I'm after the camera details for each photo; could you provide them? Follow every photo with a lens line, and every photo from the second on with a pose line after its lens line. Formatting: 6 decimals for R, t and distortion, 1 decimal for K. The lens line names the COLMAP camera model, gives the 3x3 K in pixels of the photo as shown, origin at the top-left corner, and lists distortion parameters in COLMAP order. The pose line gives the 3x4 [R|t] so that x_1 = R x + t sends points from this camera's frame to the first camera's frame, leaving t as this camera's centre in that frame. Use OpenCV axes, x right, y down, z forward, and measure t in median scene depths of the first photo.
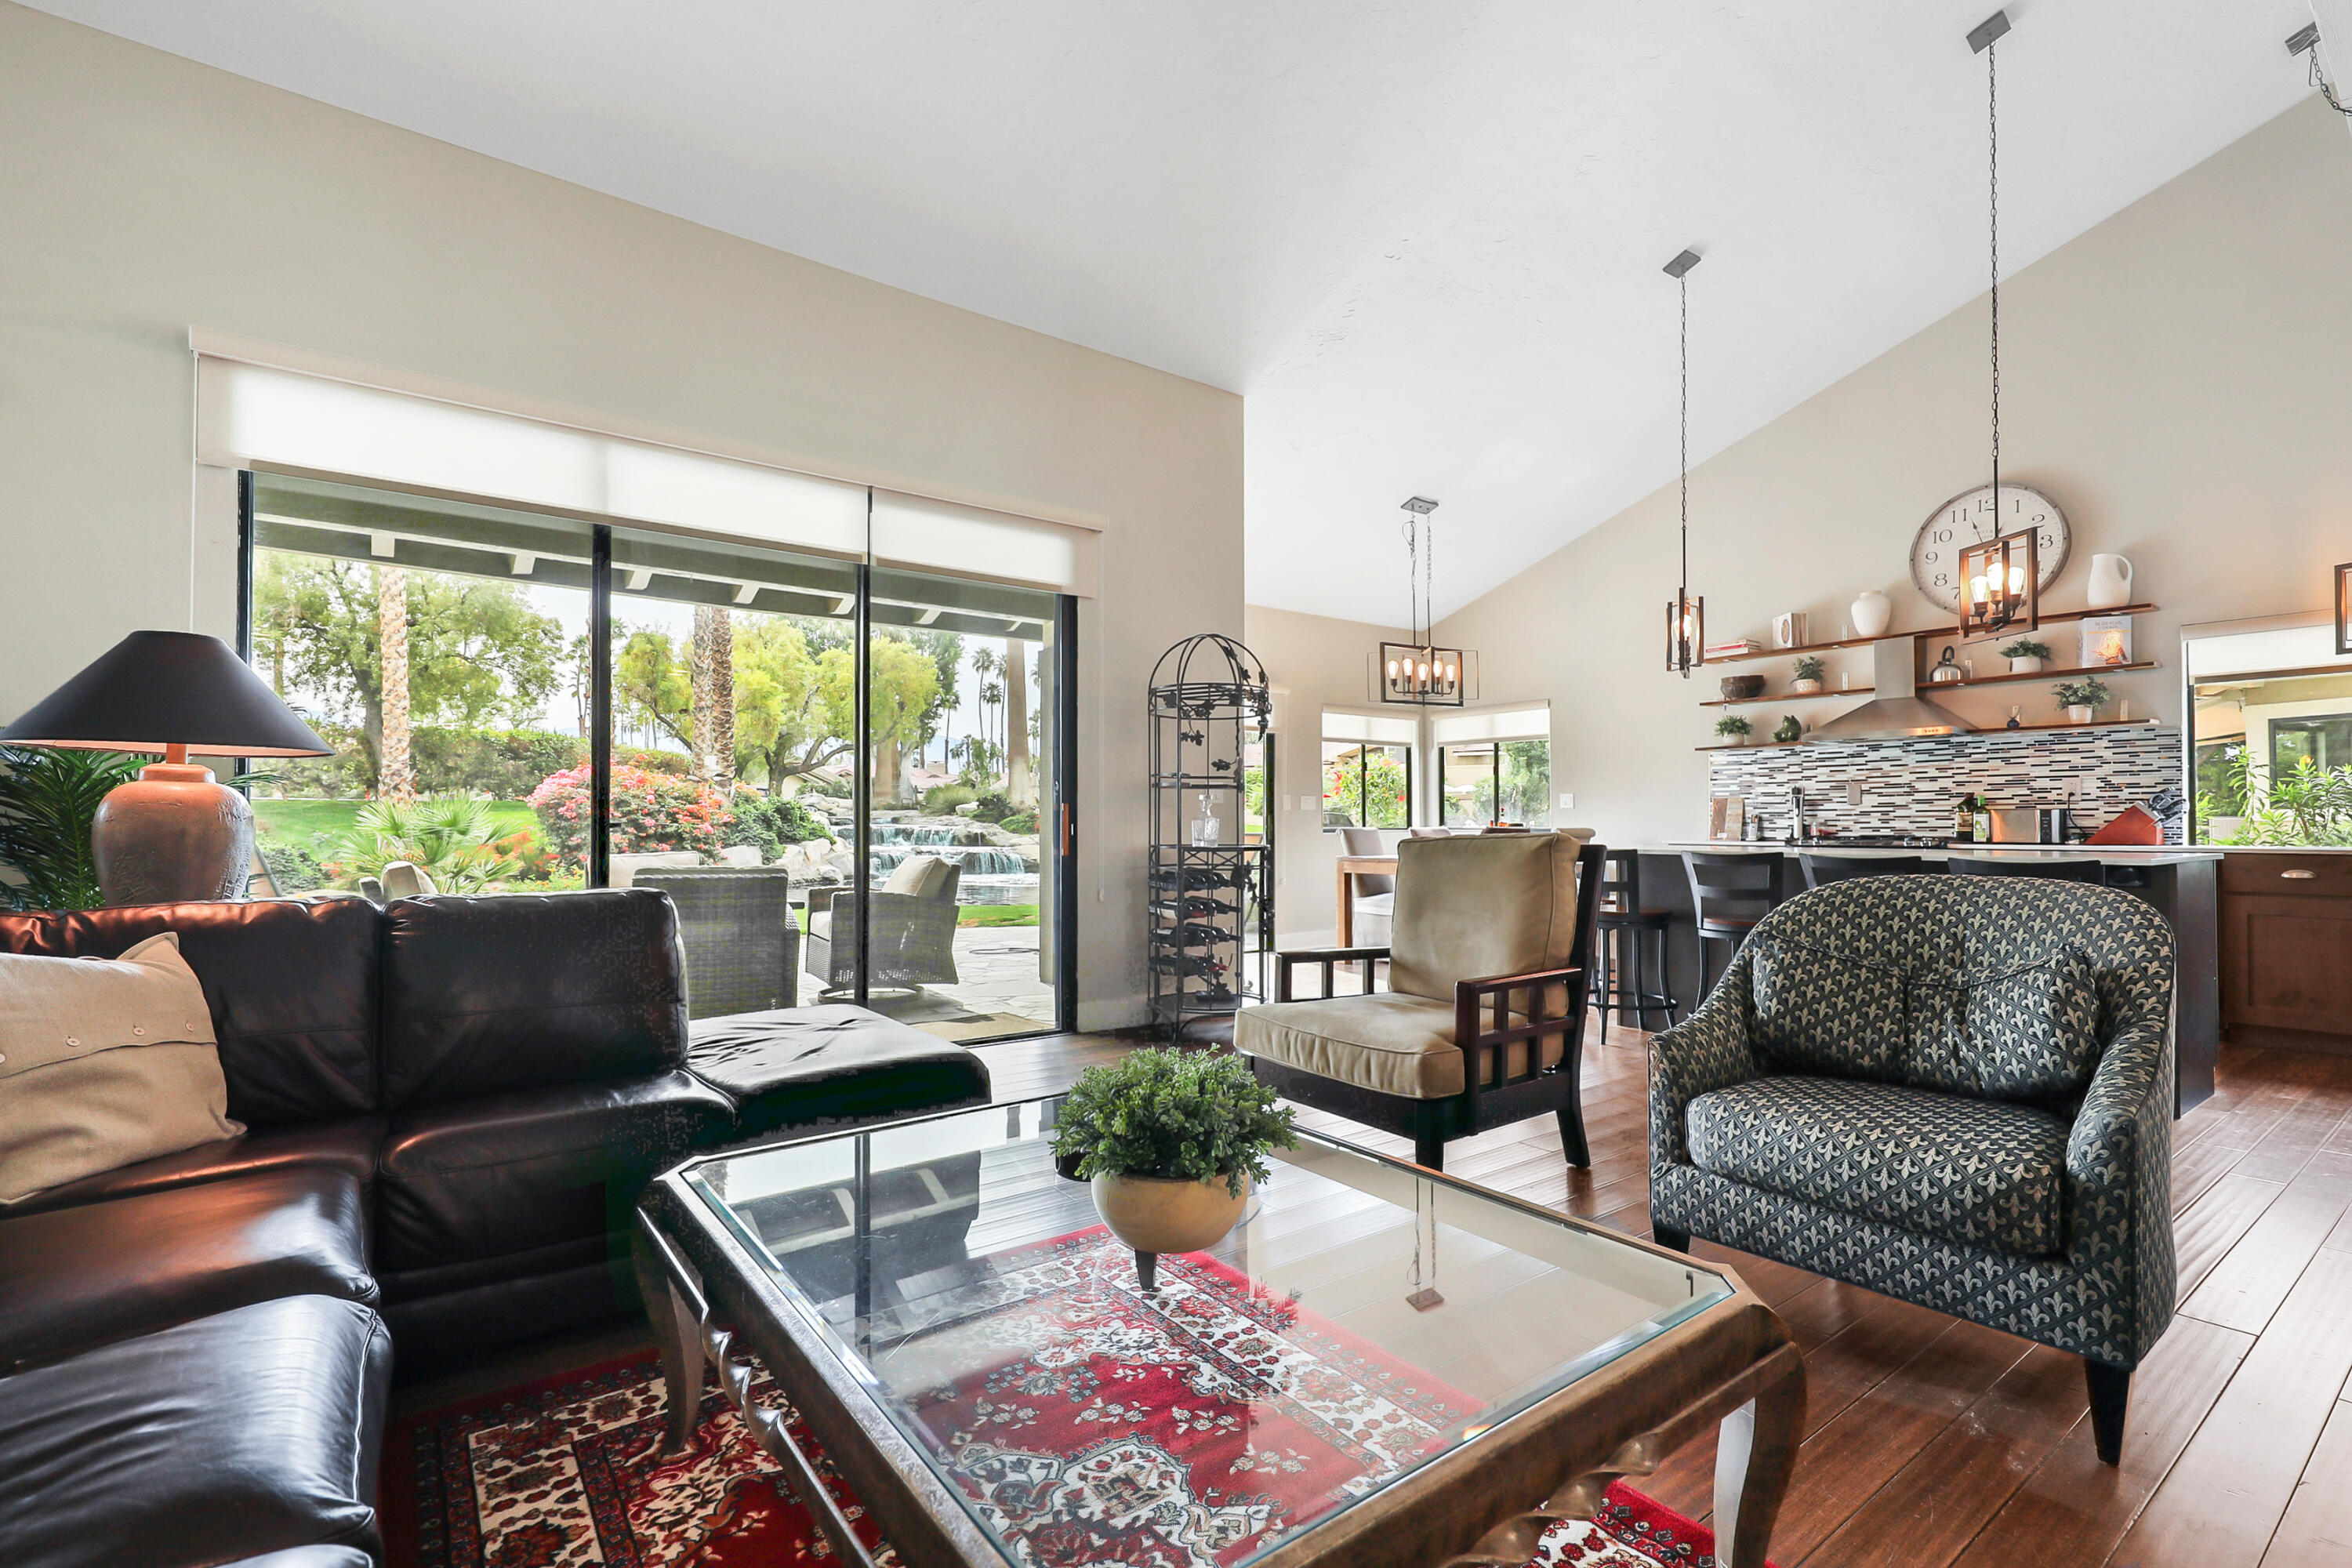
lens RADIAL K [[1033.6, 0, 1181.5], [0, 1033.6, 800.5], [0, 0, 1]] dist [0.021572, -0.000192]
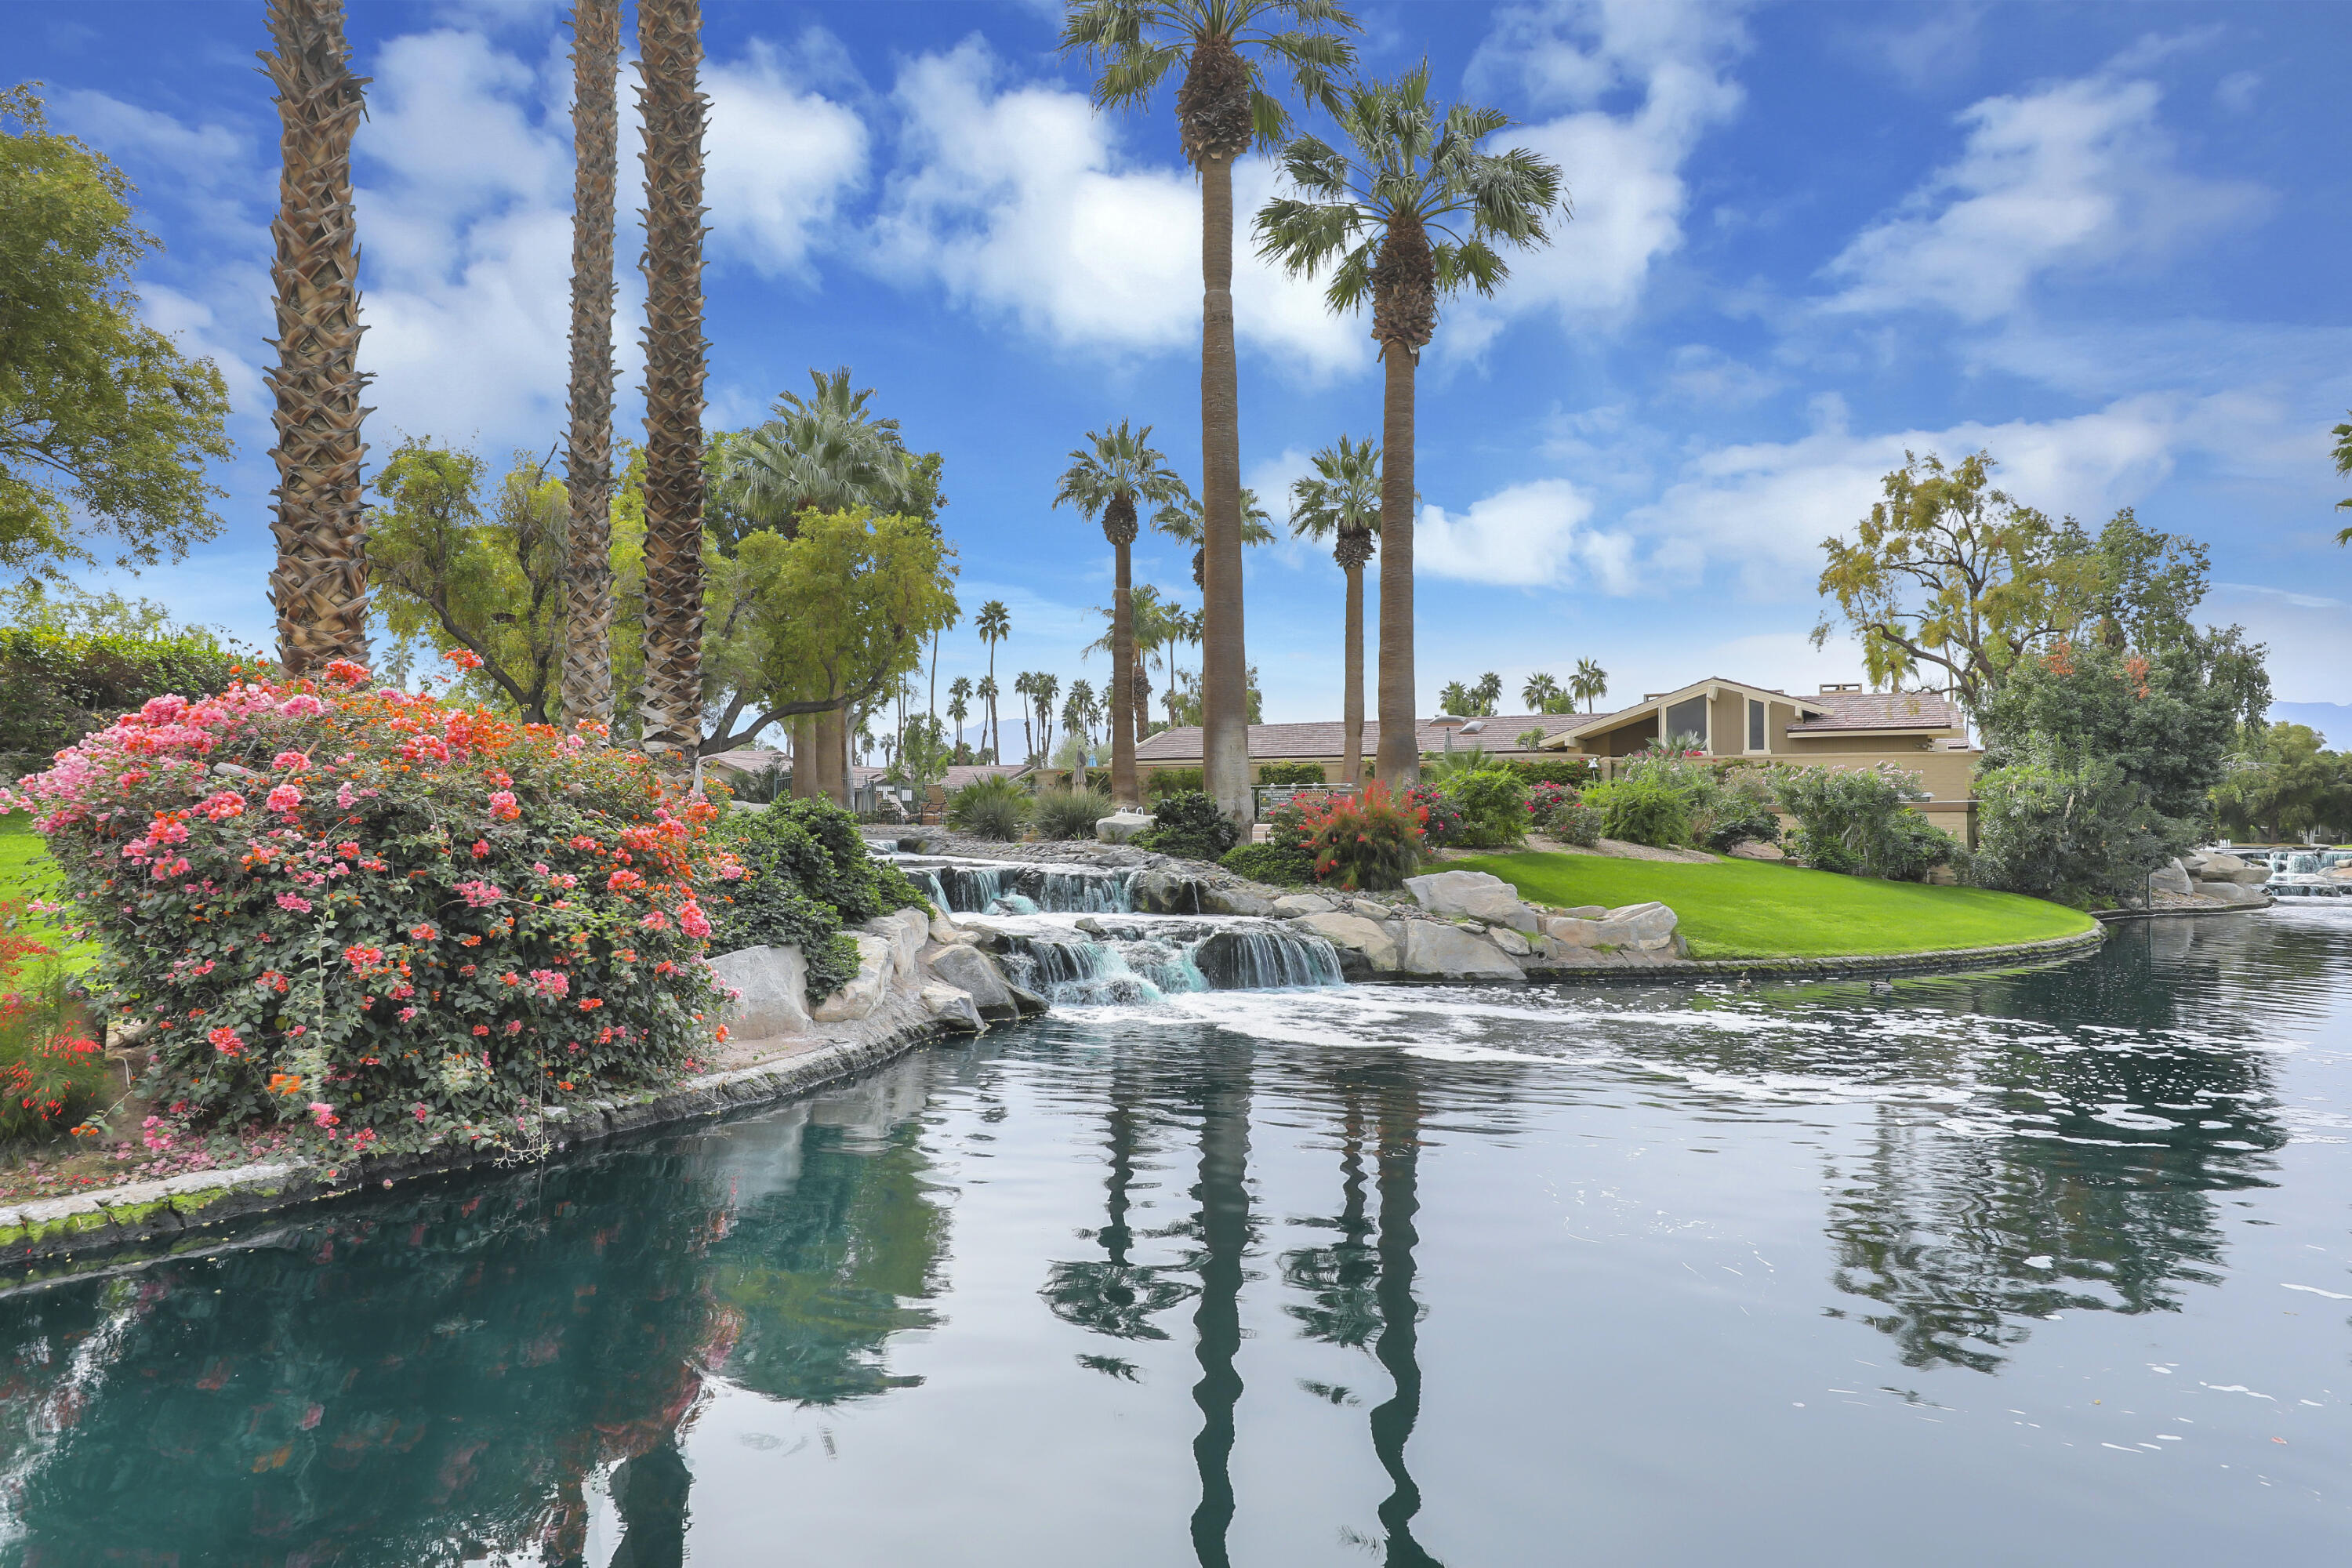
lens RADIAL K [[1342.5, 0, 1176.0], [0, 1342.5, 784.0], [0, 0, 1]] dist [0.021866, 0.000520]
pose [[0.998550, 0.007244, 0.053350, -0.248151], [-0.006370, 0.999843, -0.016541, -0.001464], [-0.053462, 0.016177, 0.998439, 0.446873]]
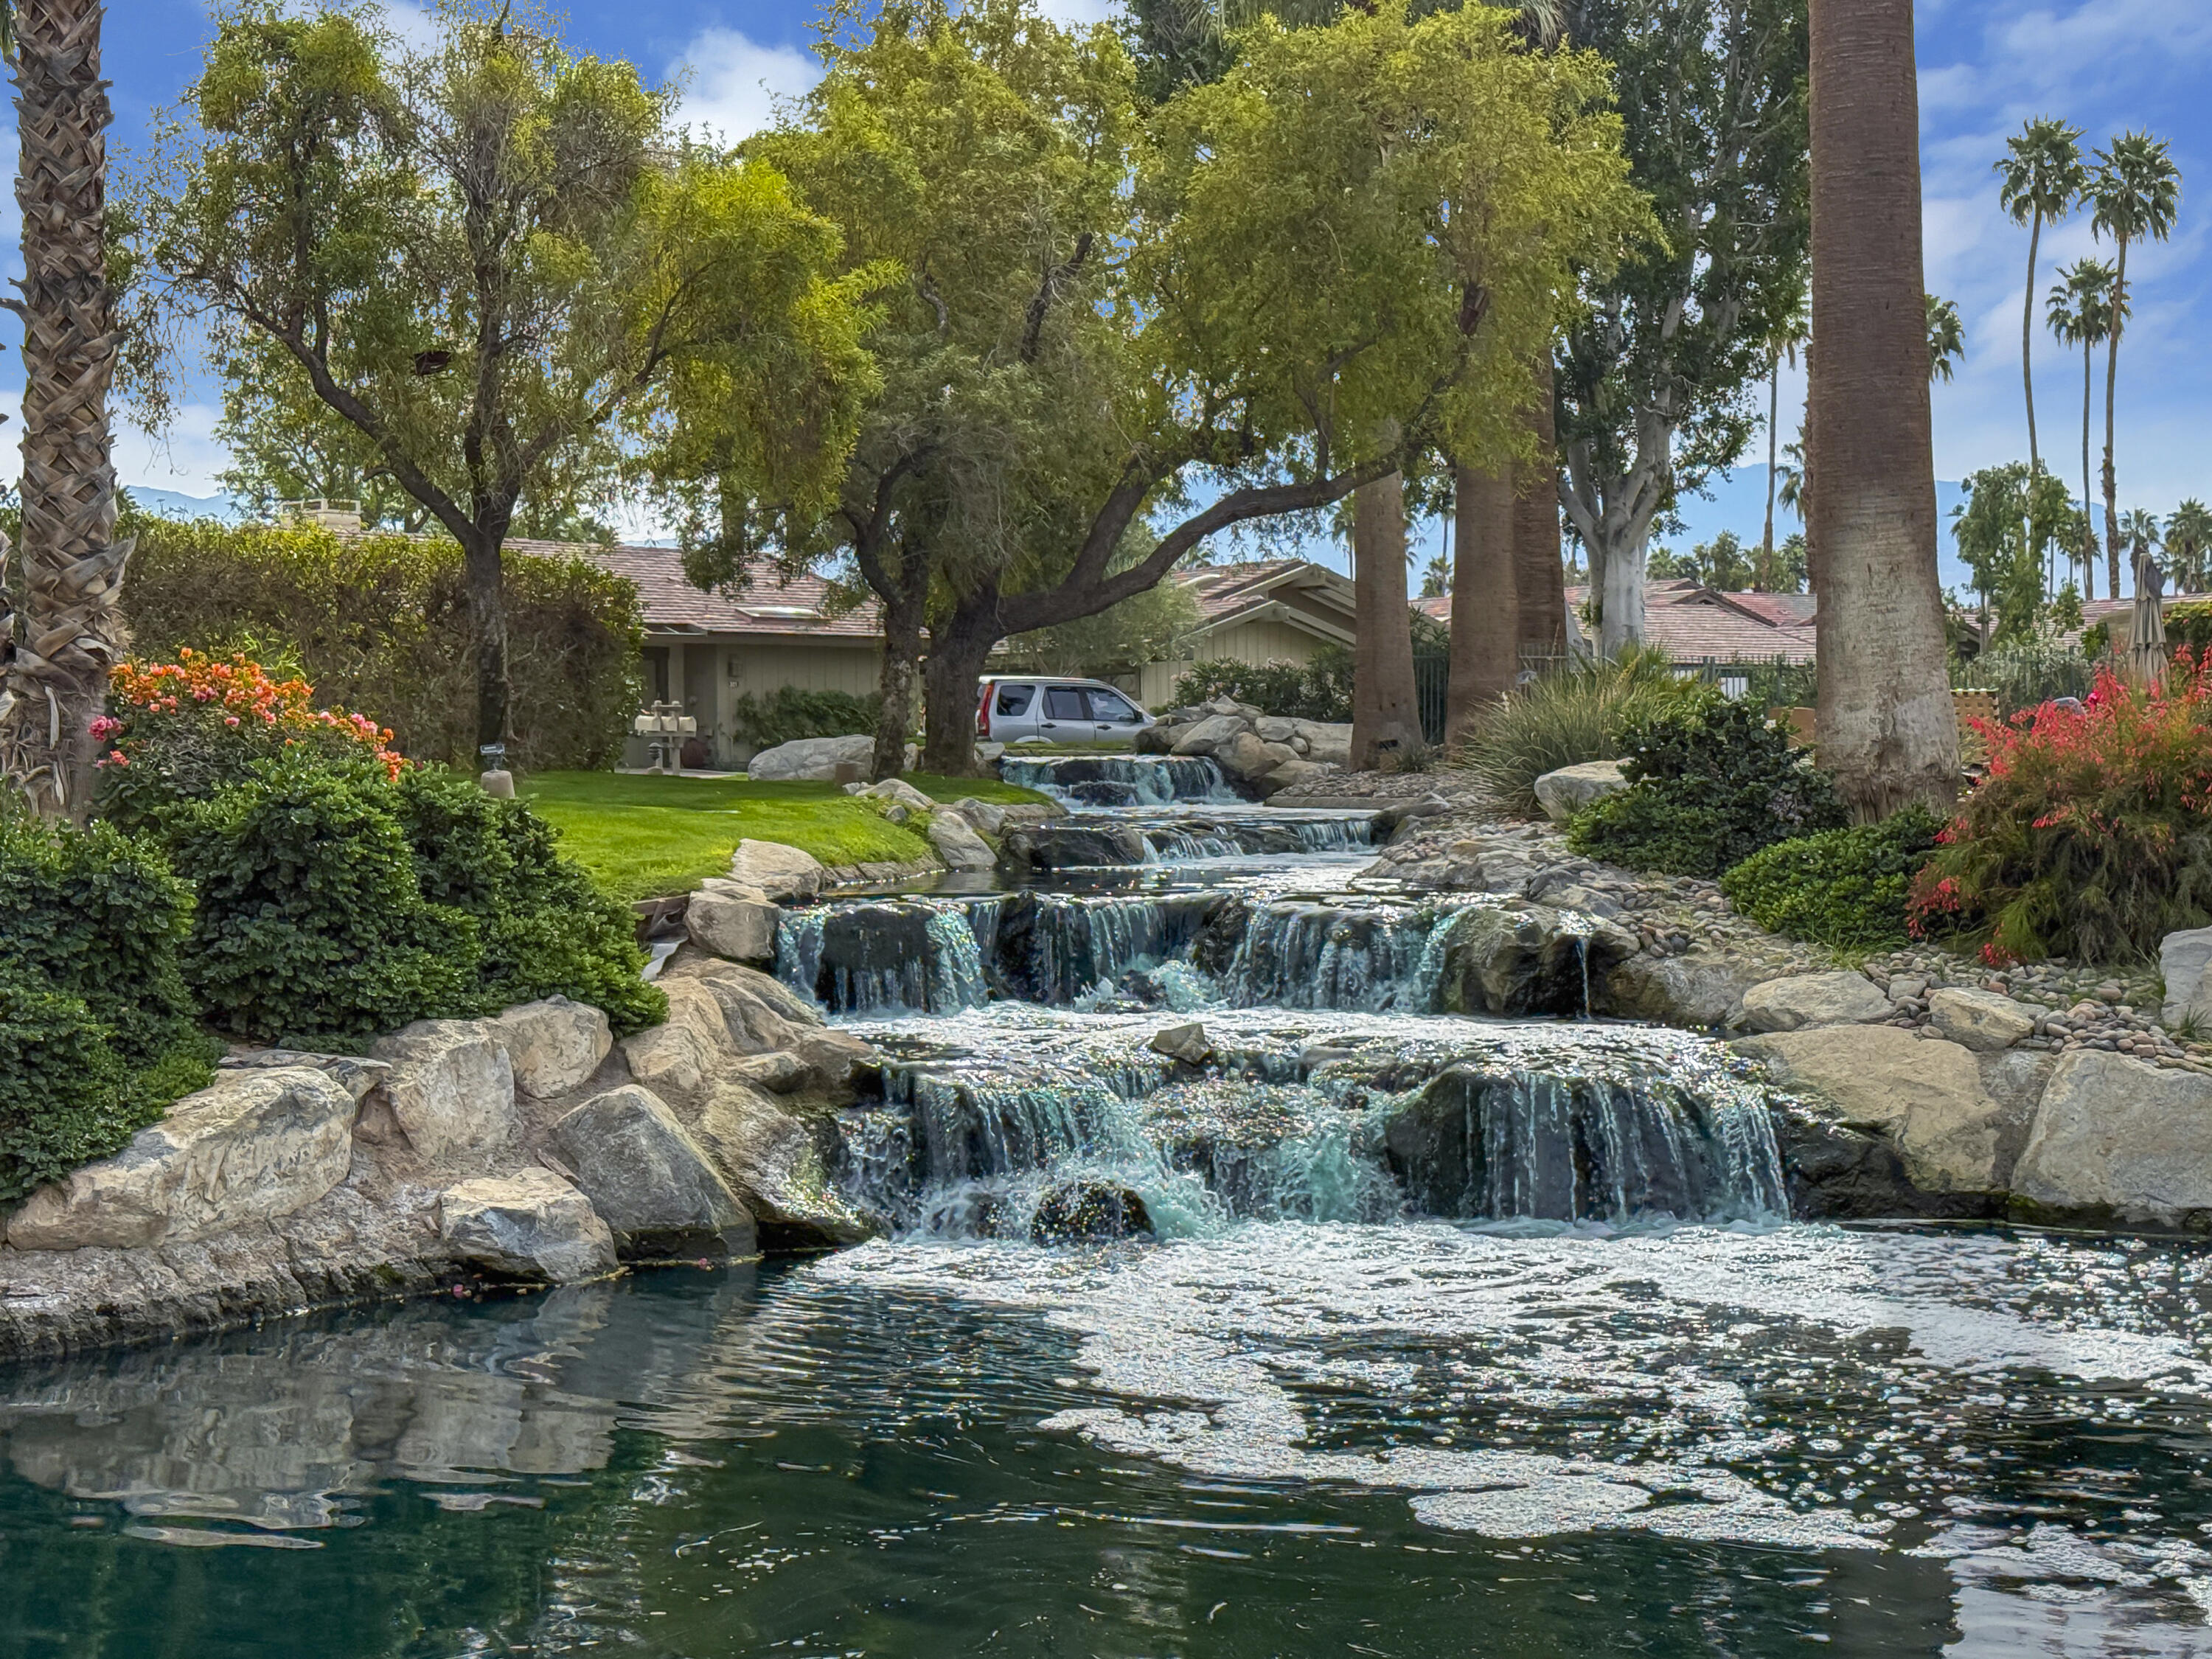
lens RADIAL K [[3388.1, 0, 1178.4], [0, 3388.1, 829.9], [0, 0, 1]] dist [0.083691, -0.041748]
pose [[0.896737, -0.002507, -0.442556, -0.008371], [0.020022, 0.999190, 0.034910, -0.007734], [0.442110, -0.040166, 0.896061, 0.495282]]
